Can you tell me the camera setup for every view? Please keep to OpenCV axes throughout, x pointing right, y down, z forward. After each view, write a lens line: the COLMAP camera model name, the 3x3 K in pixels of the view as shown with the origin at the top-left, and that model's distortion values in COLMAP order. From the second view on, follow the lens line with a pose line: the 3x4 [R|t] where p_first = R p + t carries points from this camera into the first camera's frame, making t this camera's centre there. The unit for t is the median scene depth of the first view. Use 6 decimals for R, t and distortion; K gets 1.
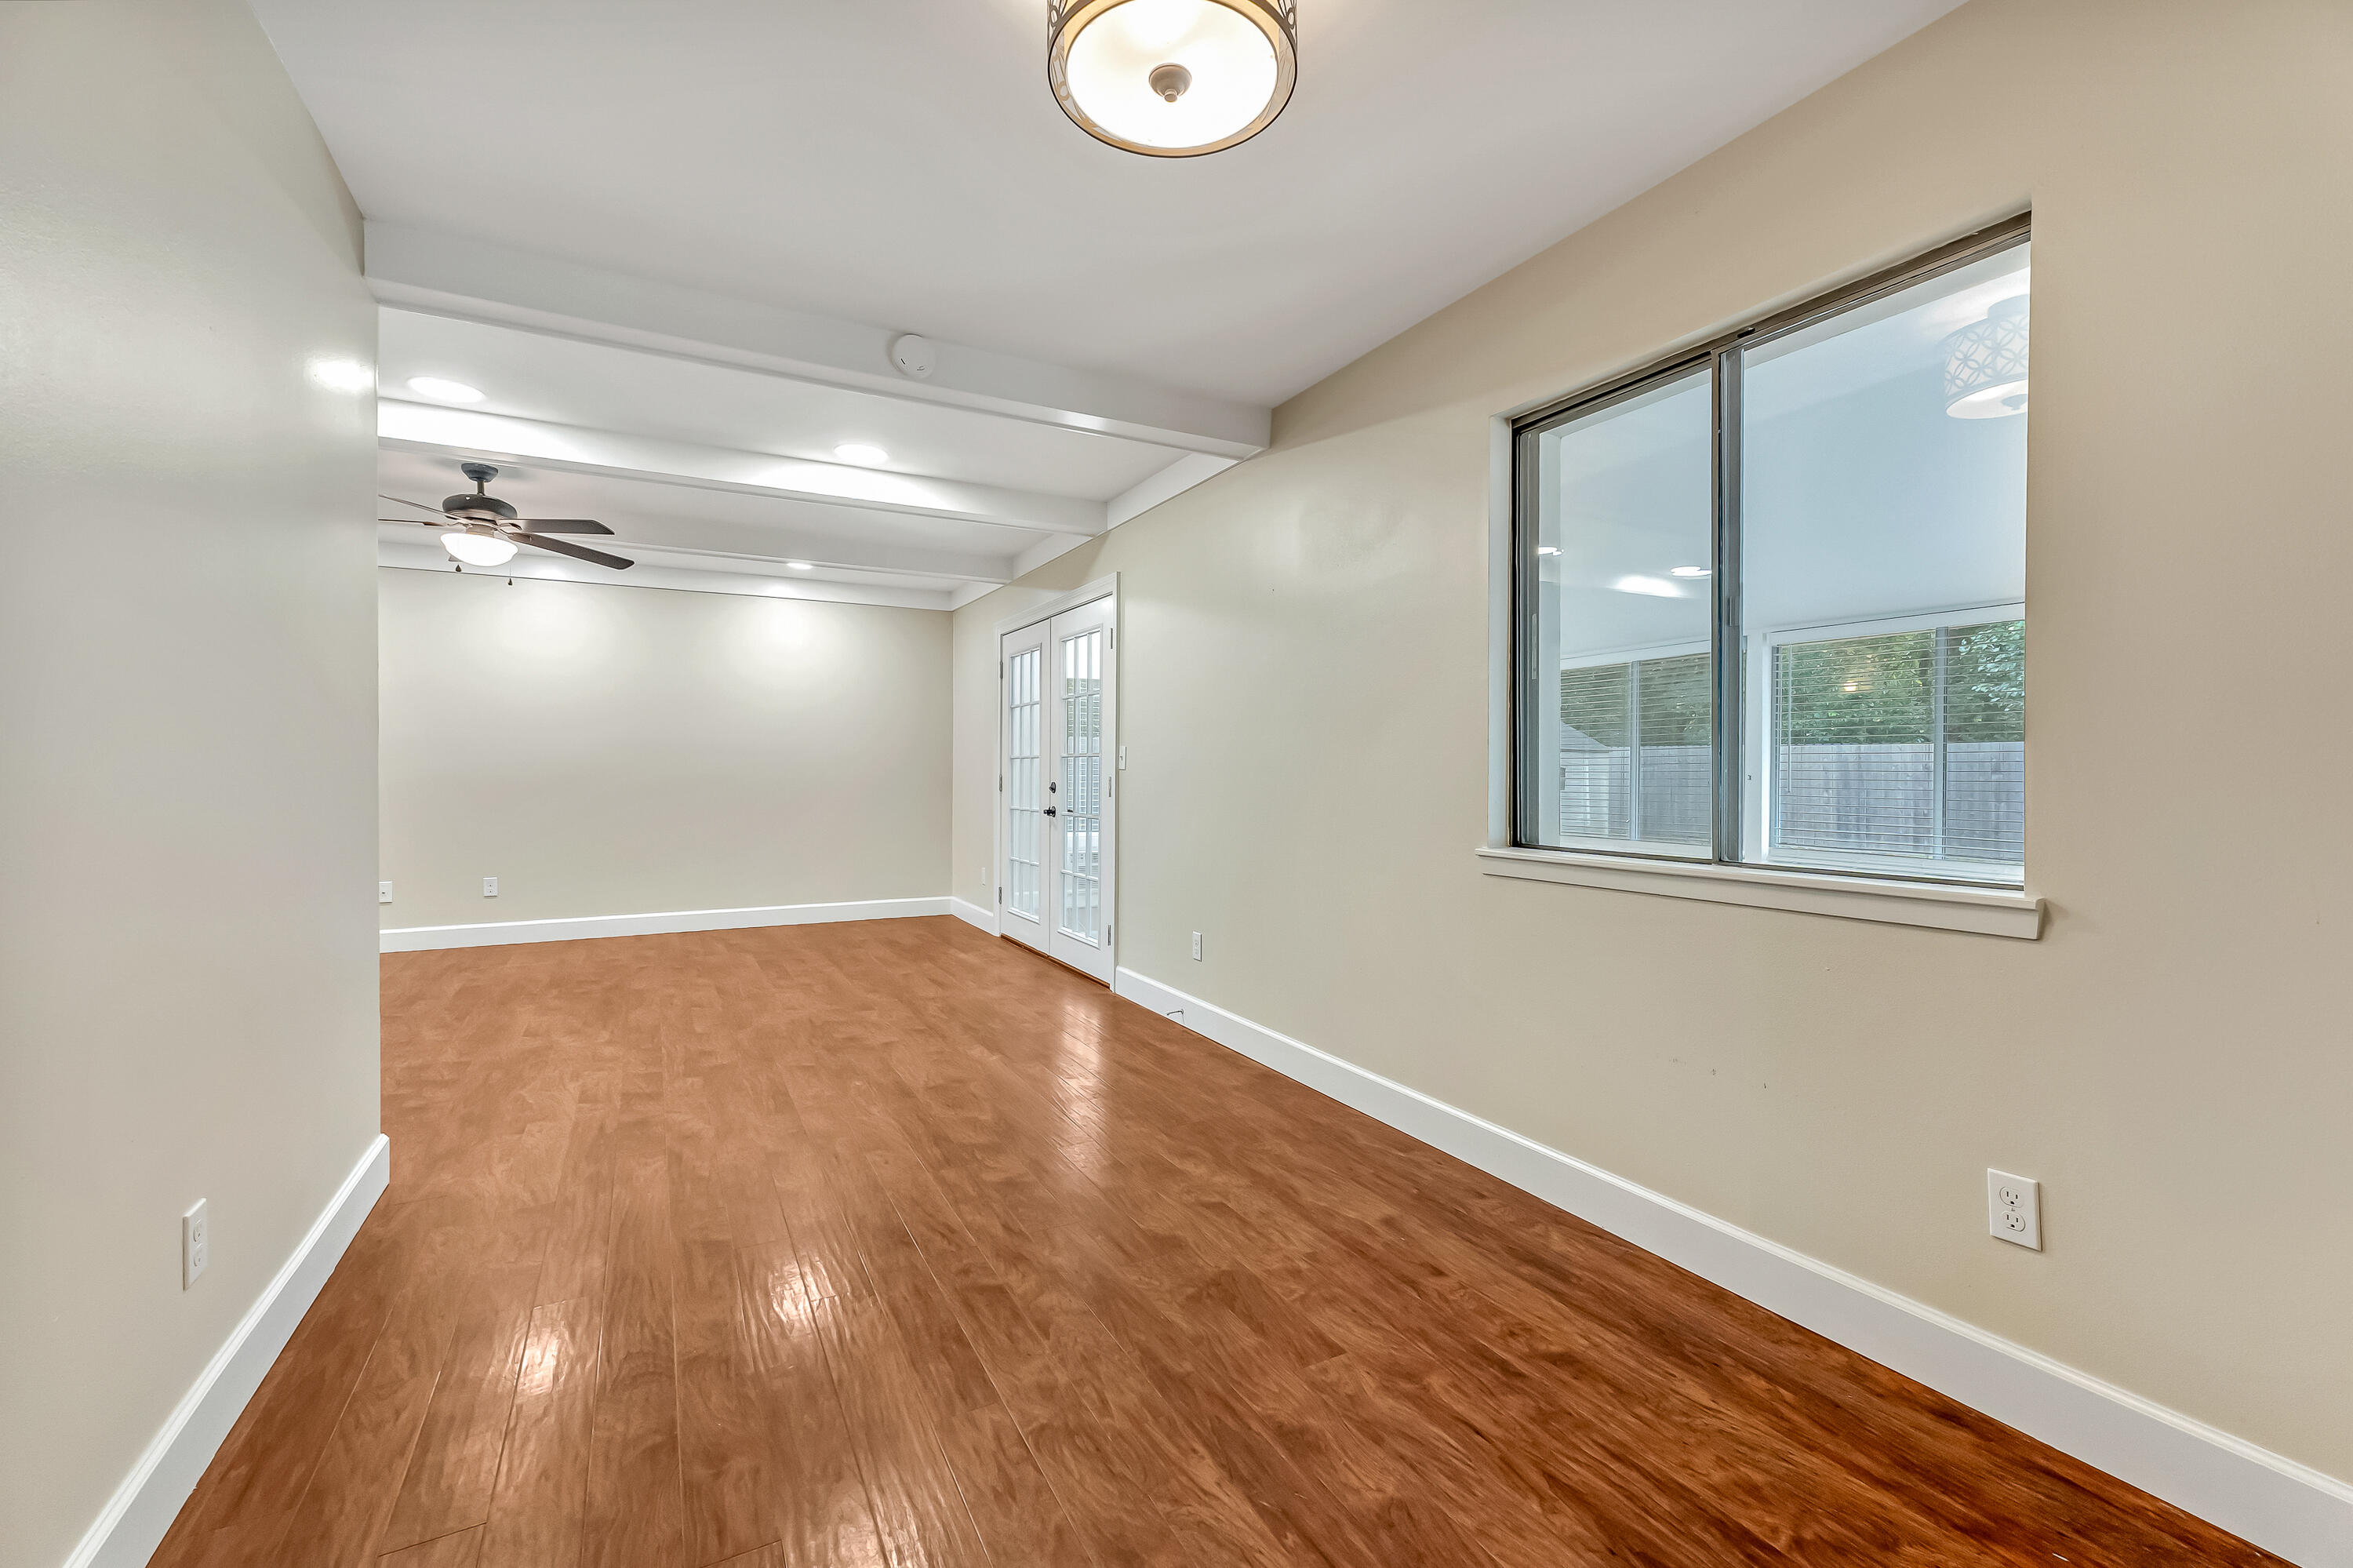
lens RADIAL K [[1004.3, 0, 1210.6], [0, 1004.3, 767.5], [0, 0, 1]] dist [0.001280, -0.000015]
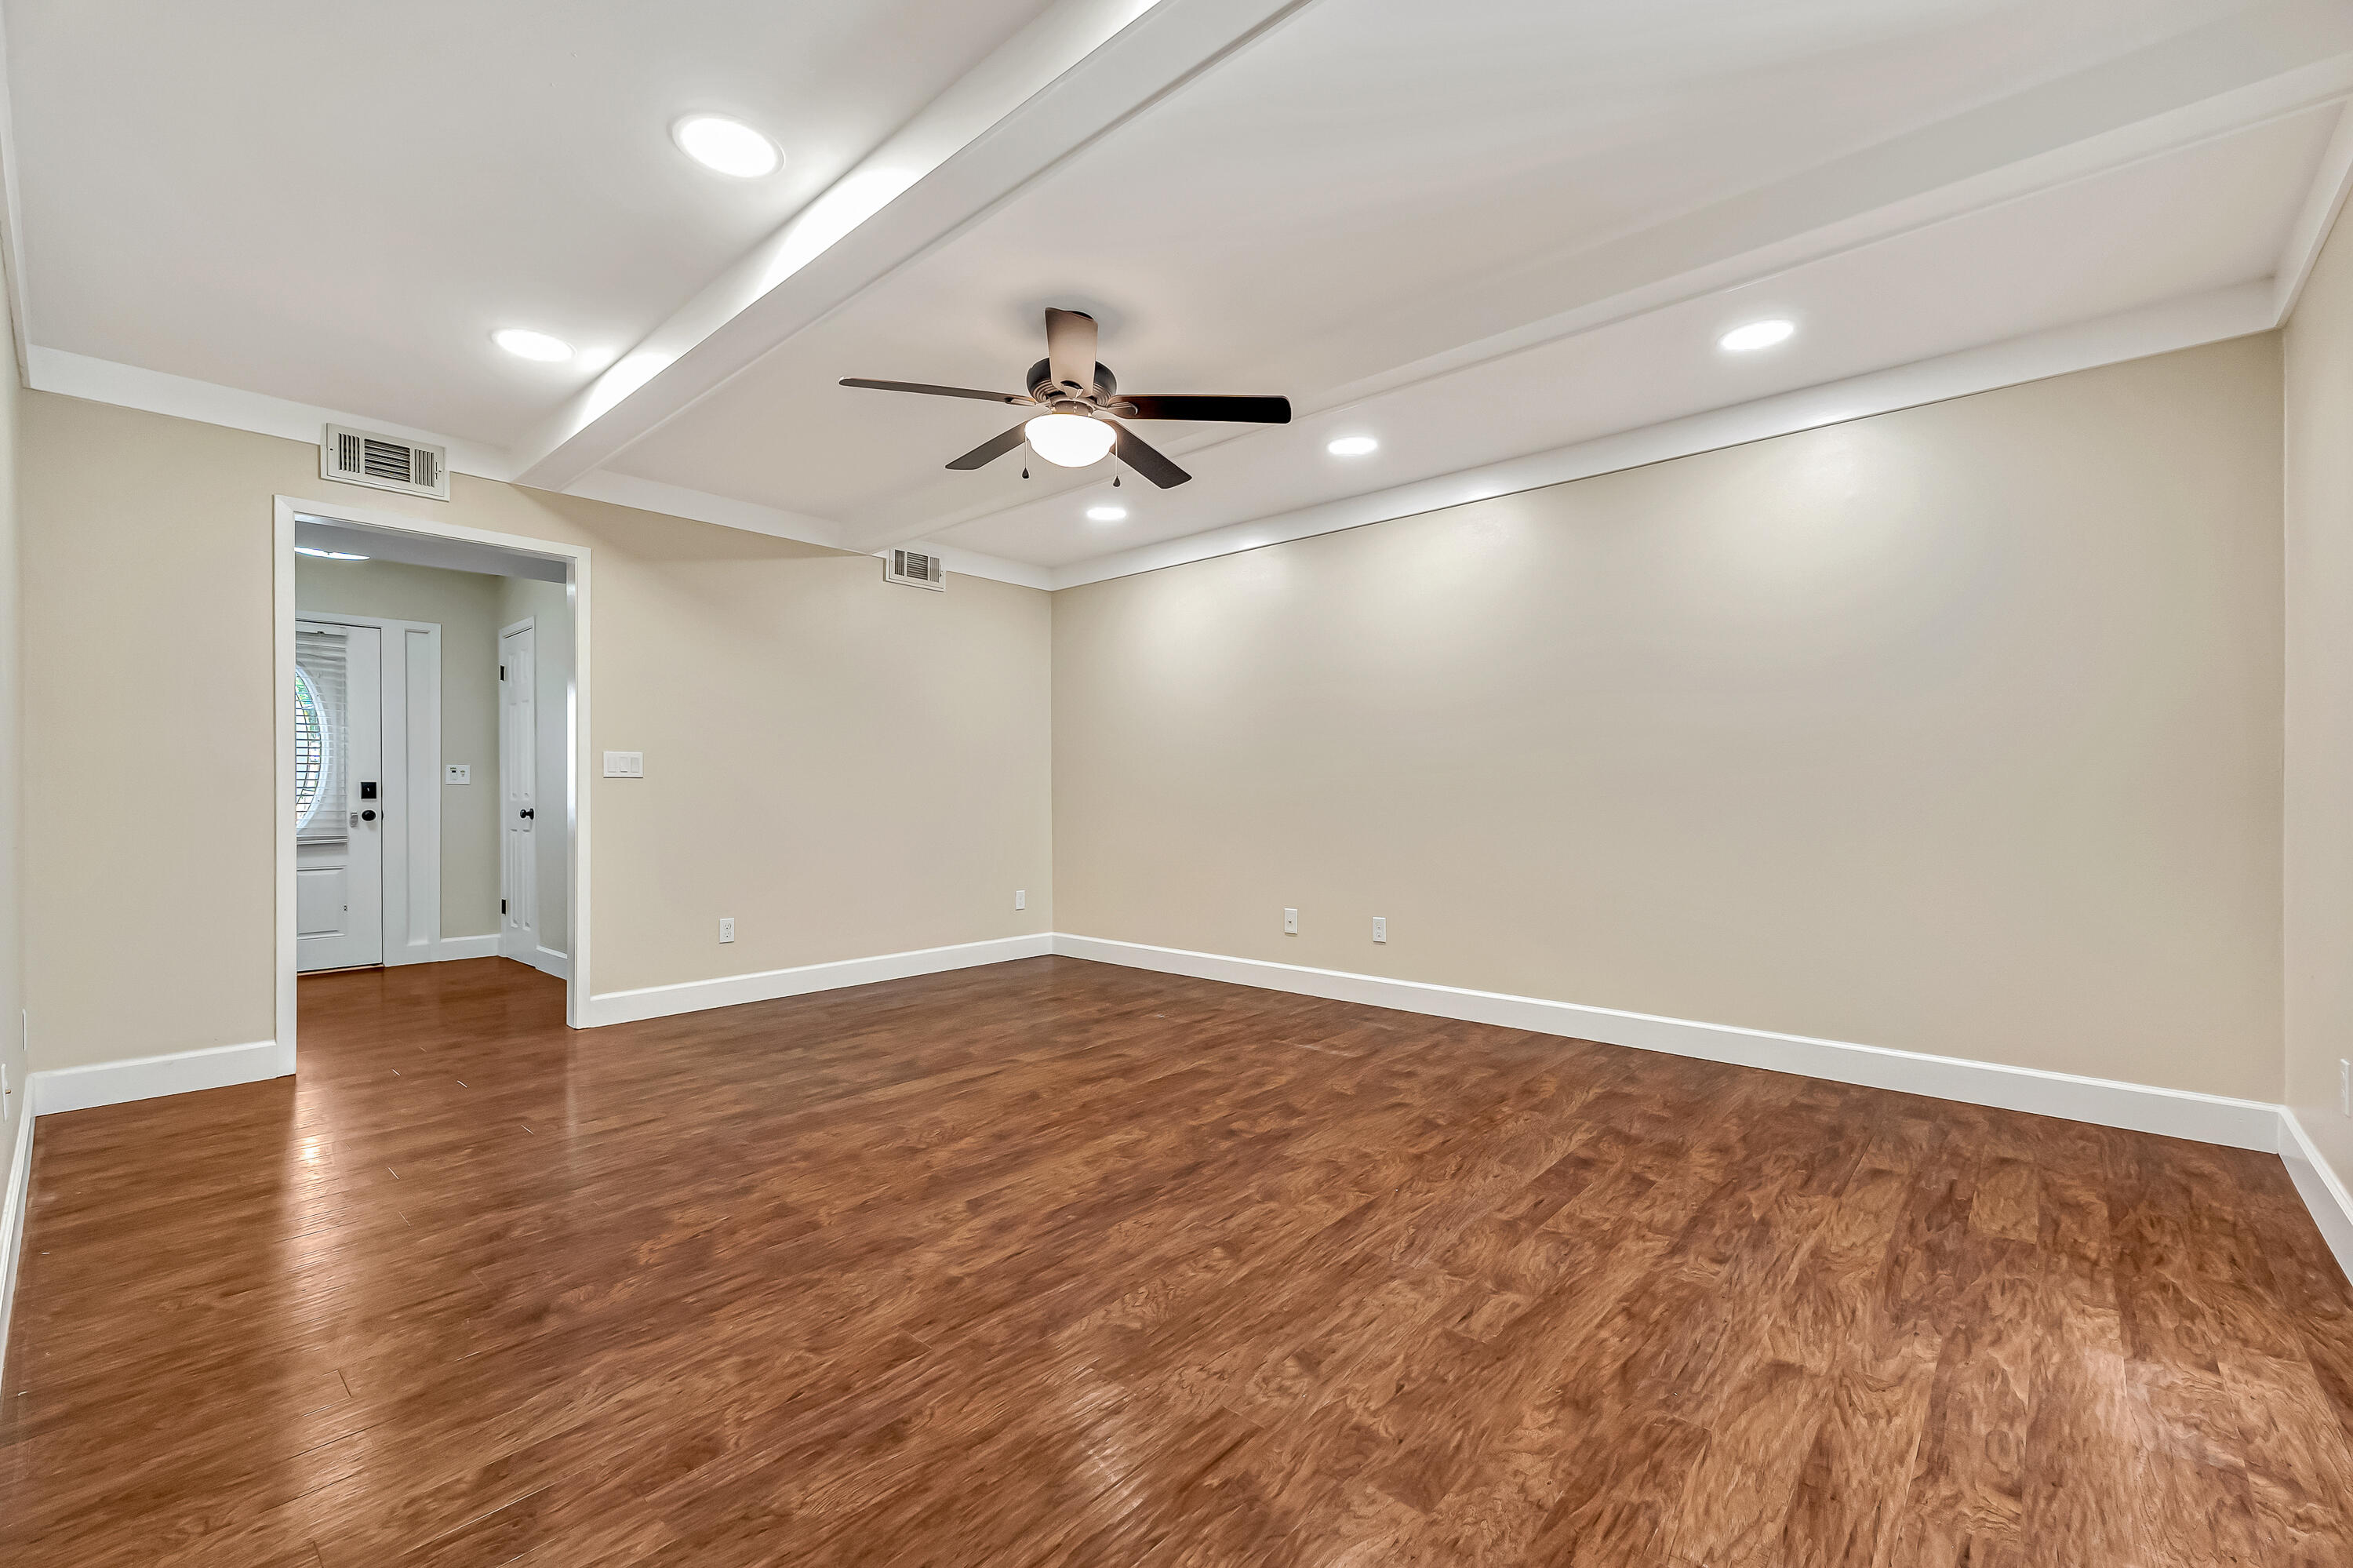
lens RADIAL K [[994.4, 0, 1187.6], [0, 994.4, 802.9], [0, 0, 1]] dist [0.001727, -0.000217]
pose [[0.326958, 0.006199, -0.945018, -0.084409], [0.004561, 0.999956, 0.008137, 0.025727], [0.945028, -0.006971, 0.326916, 0.971224]]
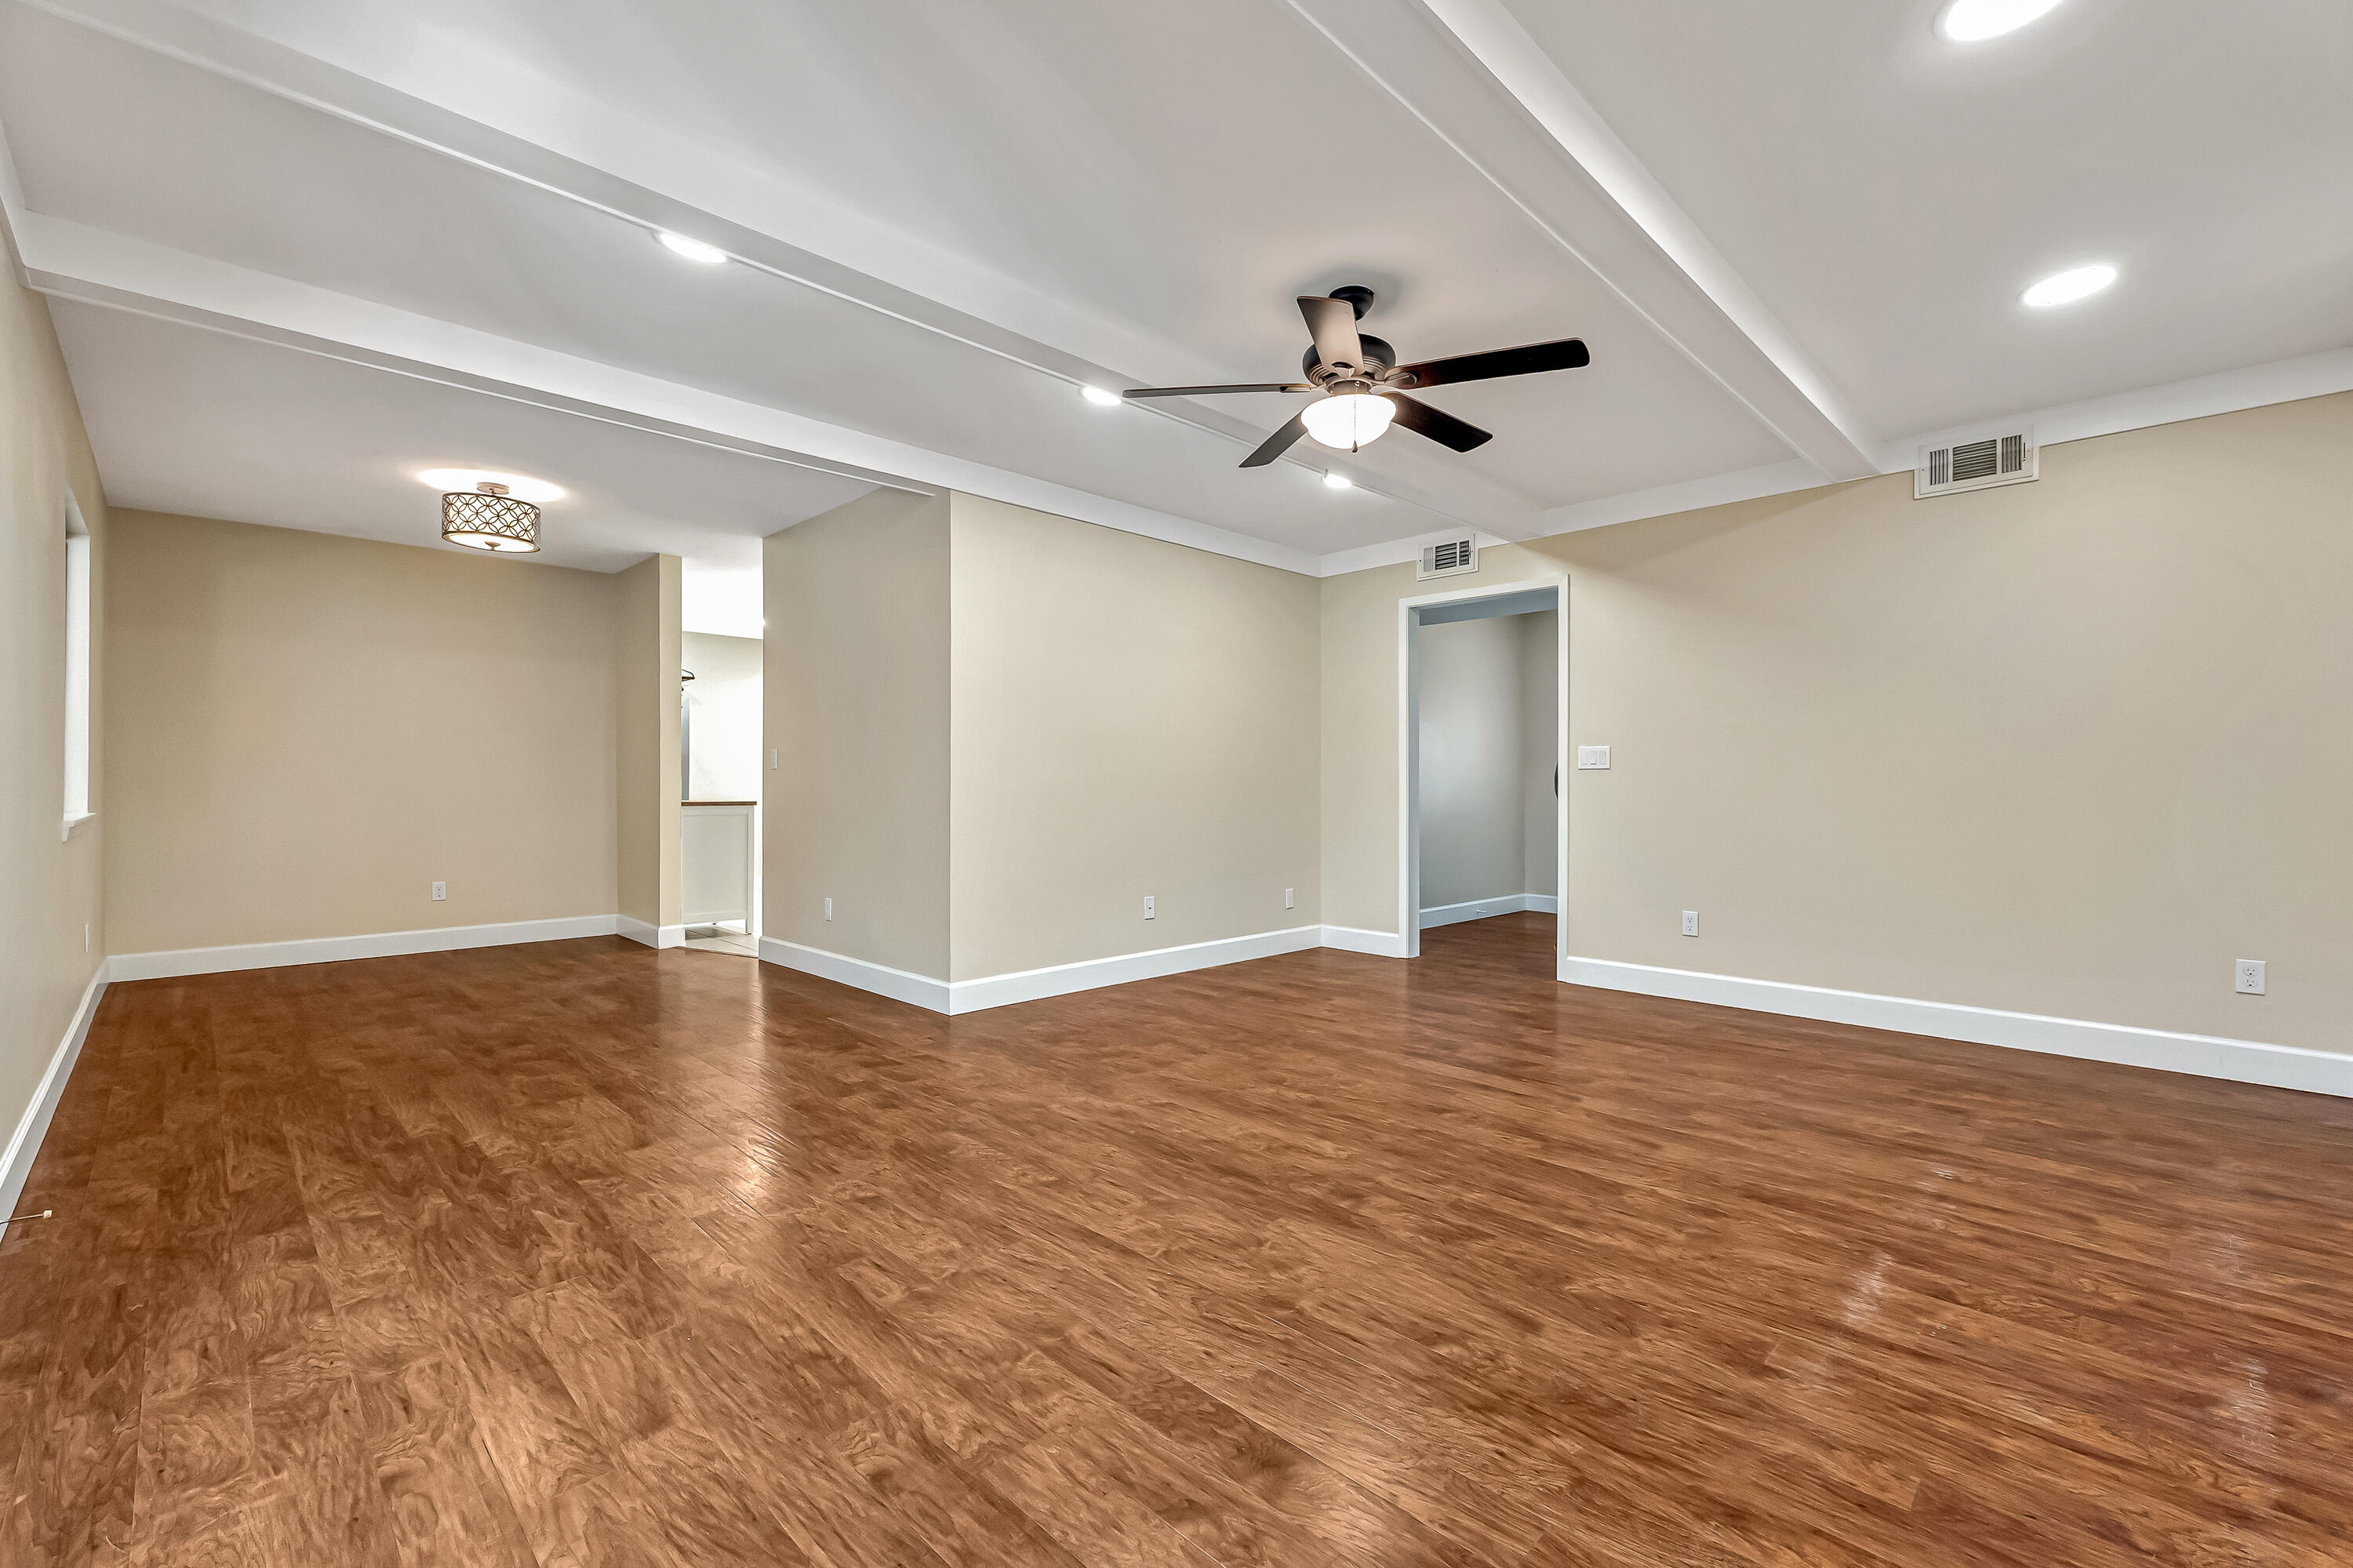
lens RADIAL K [[994.4, 0, 1187.6], [0, 994.4, 802.9], [0, 0, 1]] dist [0.001727, -0.000217]
pose [[-0.963708, 0.001806, -0.266952, -0.513359], [-0.002621, 0.999865, 0.016224, 0.027171], [0.266945, 0.016335, -0.963573, 1.800268]]
